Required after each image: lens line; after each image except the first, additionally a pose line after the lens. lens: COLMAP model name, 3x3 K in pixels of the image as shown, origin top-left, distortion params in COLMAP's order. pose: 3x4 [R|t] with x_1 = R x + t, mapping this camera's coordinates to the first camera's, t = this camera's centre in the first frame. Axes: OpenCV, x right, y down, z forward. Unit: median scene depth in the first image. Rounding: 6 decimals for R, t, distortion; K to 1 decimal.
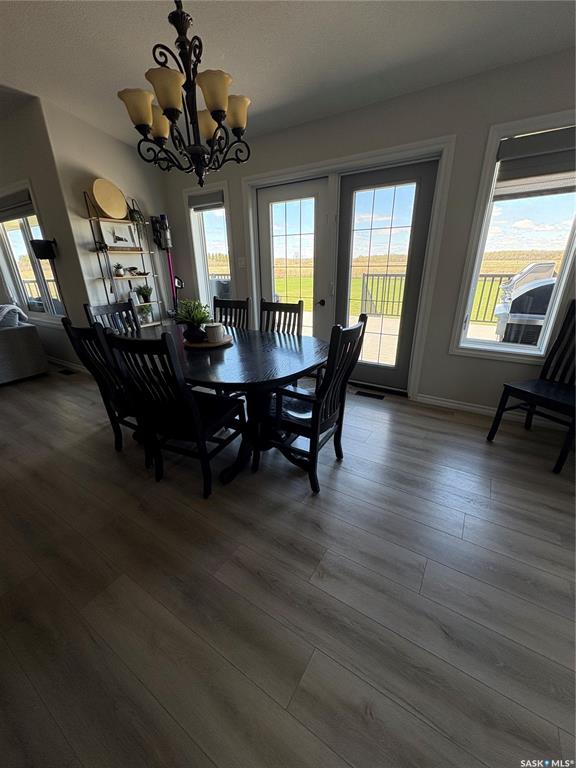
lens RADIAL K [[306.1, 0, 289.3], [0, 306.1, 386.6], [0, 0, 1]] dist [0.002031, 0.000096]
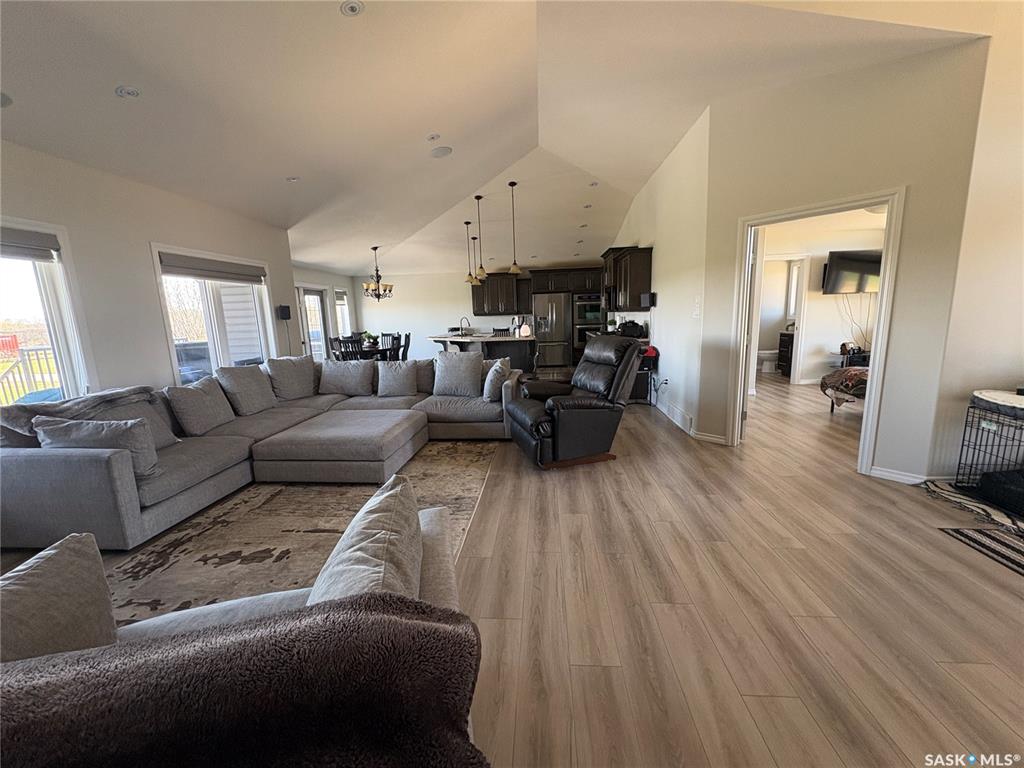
lens RADIAL K [[408.1, 0, 511.8], [0, 408.1, 383.7], [0, 0, 1]] dist [0.002031, 0.000096]
pose [[-0.469643, -0.121478, 0.874459, -3.320278], [0.365591, 0.874814, 0.317874, -0.447741], [-0.803604, 0.468981, -0.366439, 1.168480]]
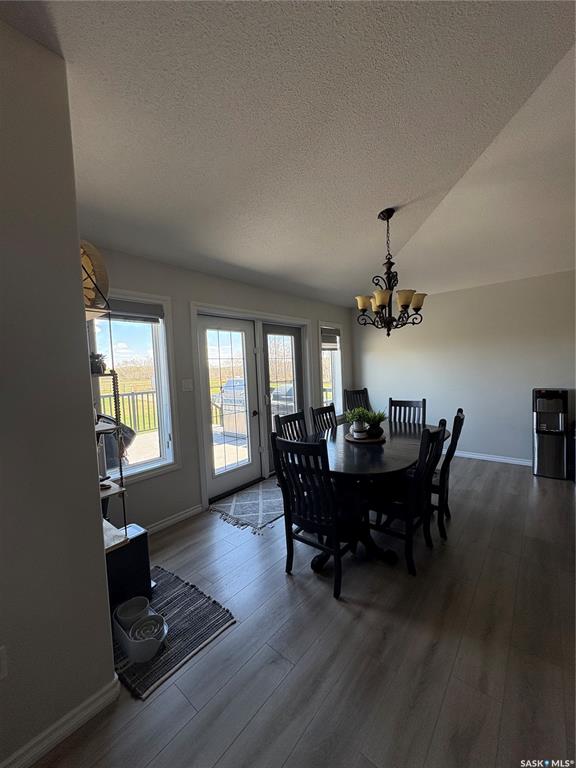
lens RADIAL K [[306.1, 0, 287.8], [0, 306.1, 385.7], [0, 0, 1]] dist [0.002031, 0.000096]
pose [[0.131446, -0.049789, 0.990072, -1.183369], [0.408454, 0.912741, -0.008328, -0.355751], [-0.903265, 0.405494, 0.140312, 0.791272]]
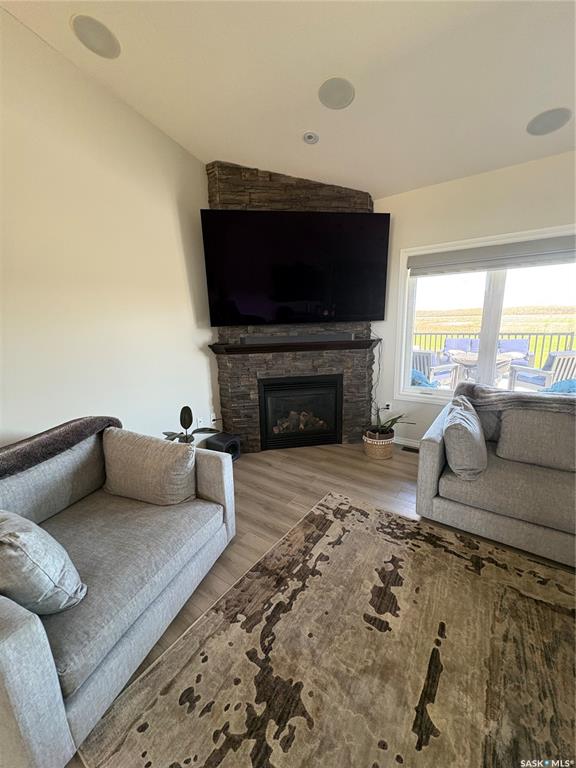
lens RADIAL K [[306.1, 0, 288.3], [0, 306.1, 383.5], [0, 0, 1]] dist [0.002031, 0.000096]
pose [[0.998735, -0.002377, -0.050223, -2.532790], [-0.006259, 0.985235, -0.171092, -0.360733], [0.049888, 0.171190, 0.983974, 0.804861]]
